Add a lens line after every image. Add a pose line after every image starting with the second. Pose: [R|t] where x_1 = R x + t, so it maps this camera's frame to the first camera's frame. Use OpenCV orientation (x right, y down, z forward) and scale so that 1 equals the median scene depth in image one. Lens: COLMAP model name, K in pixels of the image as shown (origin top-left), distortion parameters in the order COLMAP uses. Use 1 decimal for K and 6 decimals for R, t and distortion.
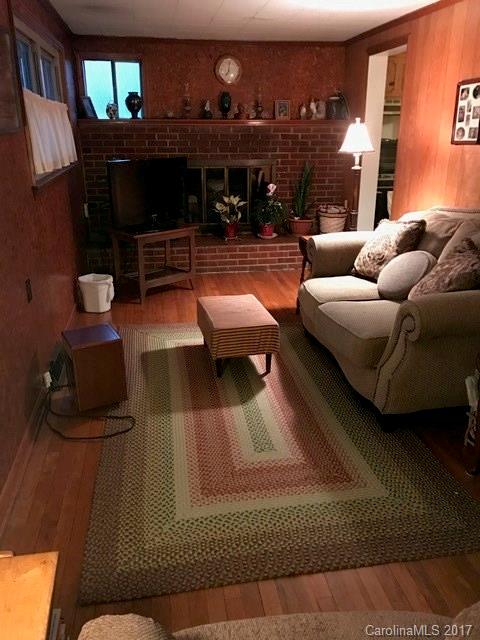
lens RADIAL K [[531.0, 0, 240.0], [0, 531.0, 320.0], [0, 0, 1]] dist [0.007332, 0.005086]
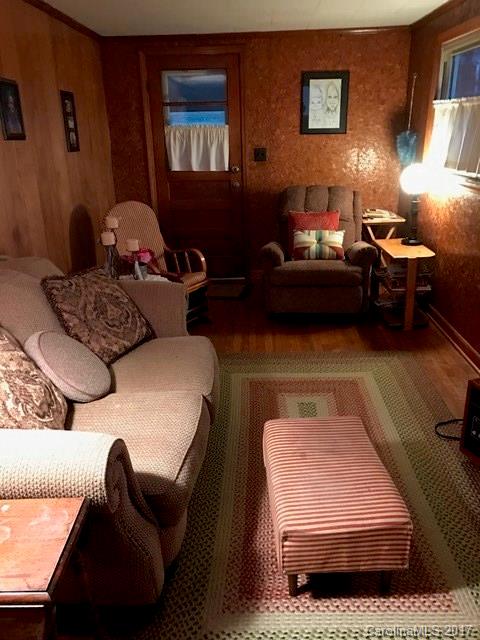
lens RADIAL K [[531.0, 0, 240.0], [0, 531.0, 320.0], [0, 0, 1]] dist [0.007332, 0.005086]
pose [[-0.980854, -0.036692, 0.191257, -0.028459], [0.094459, 0.769193, 0.631996, -0.699453], [-0.170303, 0.637962, -0.751000, 1.887959]]
